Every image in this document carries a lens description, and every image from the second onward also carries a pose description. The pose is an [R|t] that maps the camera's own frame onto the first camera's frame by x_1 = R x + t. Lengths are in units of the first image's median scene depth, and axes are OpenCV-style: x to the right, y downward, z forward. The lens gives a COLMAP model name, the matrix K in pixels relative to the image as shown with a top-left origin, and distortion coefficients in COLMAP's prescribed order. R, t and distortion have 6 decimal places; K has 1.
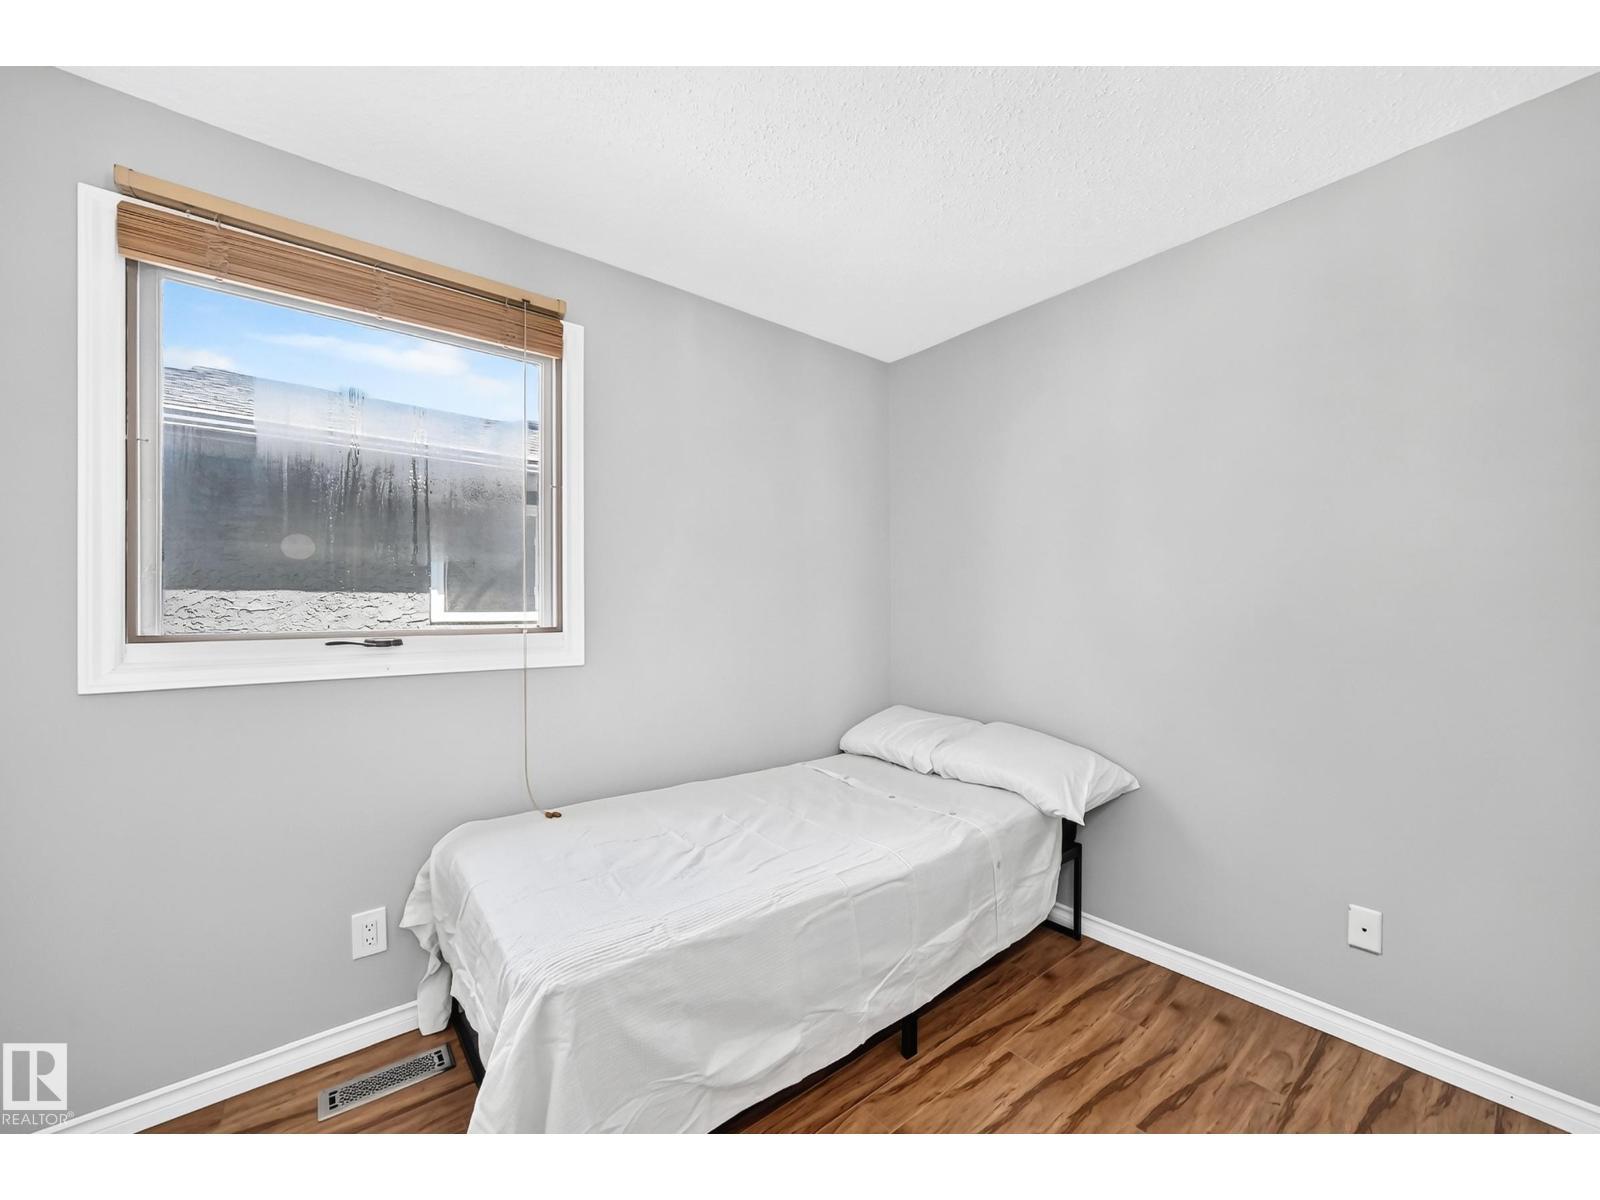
lens RADIAL K [[620.3, 0, 809.1], [0, 620.3, 596.2], [0, 0, 1]] dist [-0.025642, 0.007347]
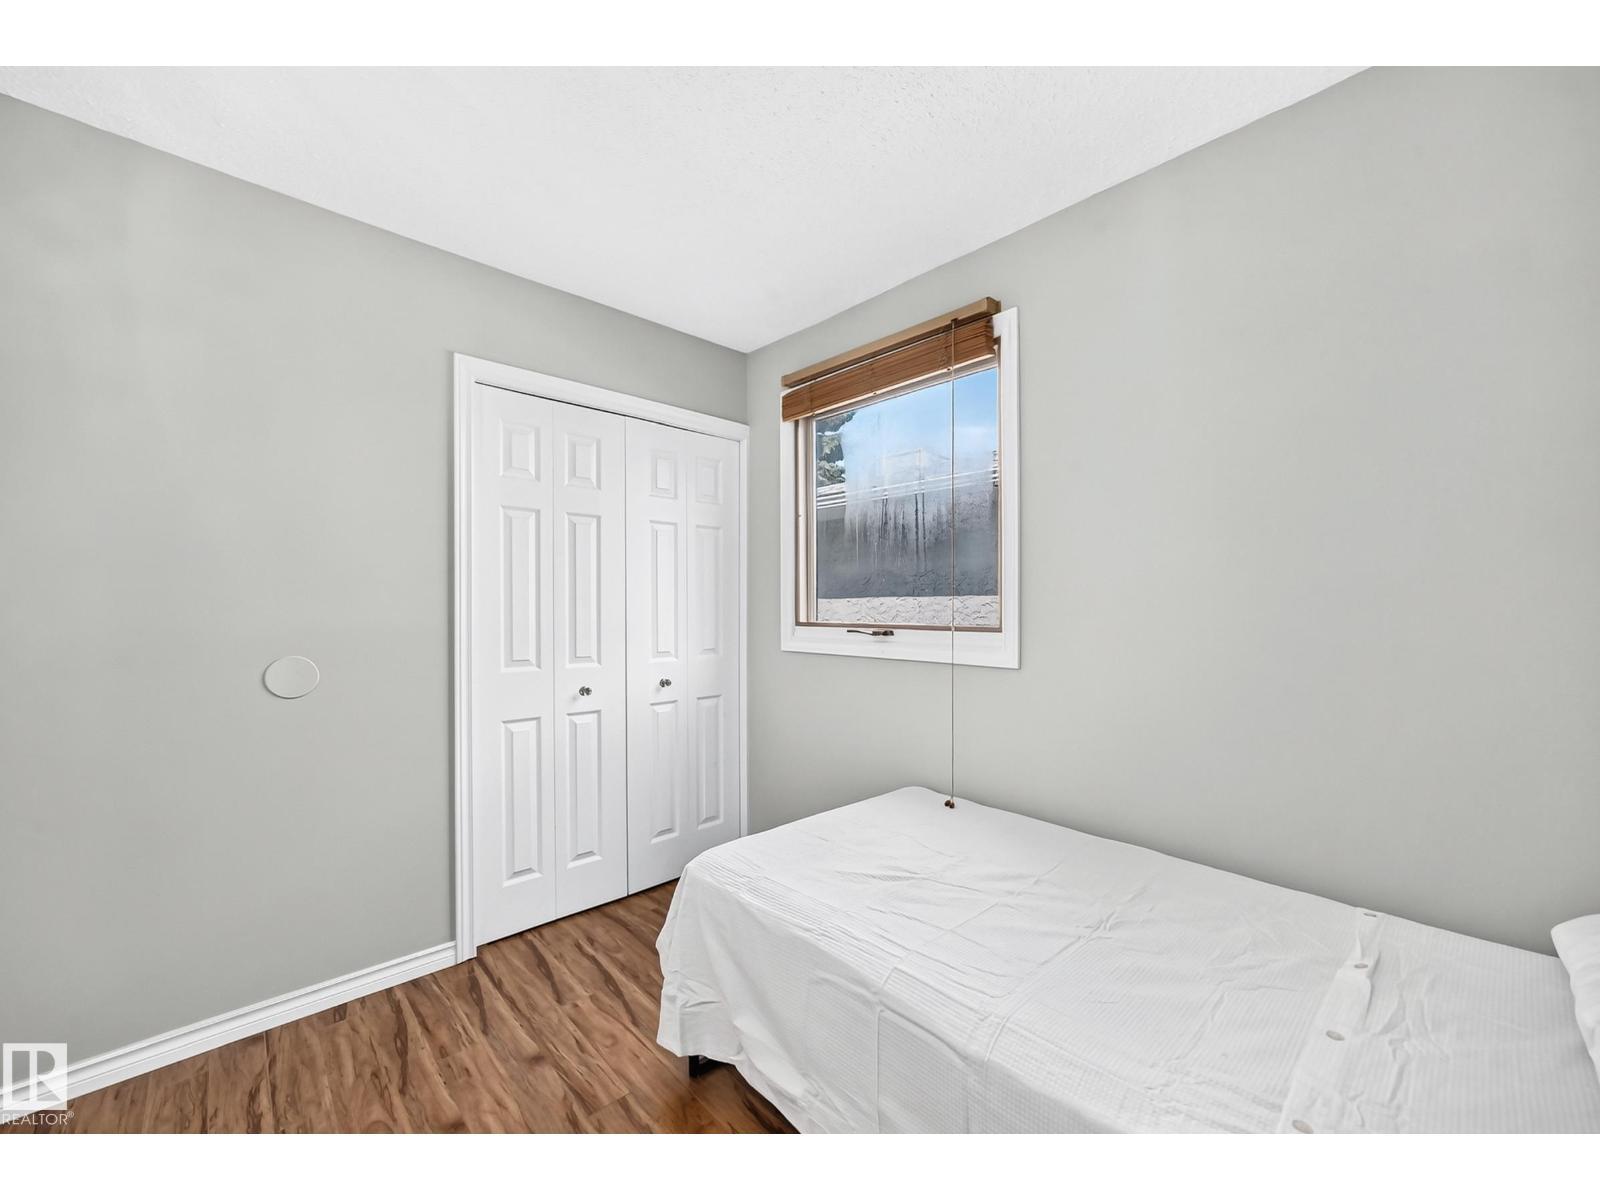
lens RADIAL K [[620.3, 0, 792.7], [0, 620.3, 610.3], [0, 0, 1]] dist [-0.025642, 0.007347]
pose [[0.068722, 0.008914, -0.997596, 0.699498], [0.017620, 0.999793, 0.010147, 0.008890], [0.997480, -0.018275, 0.068551, 0.756155]]
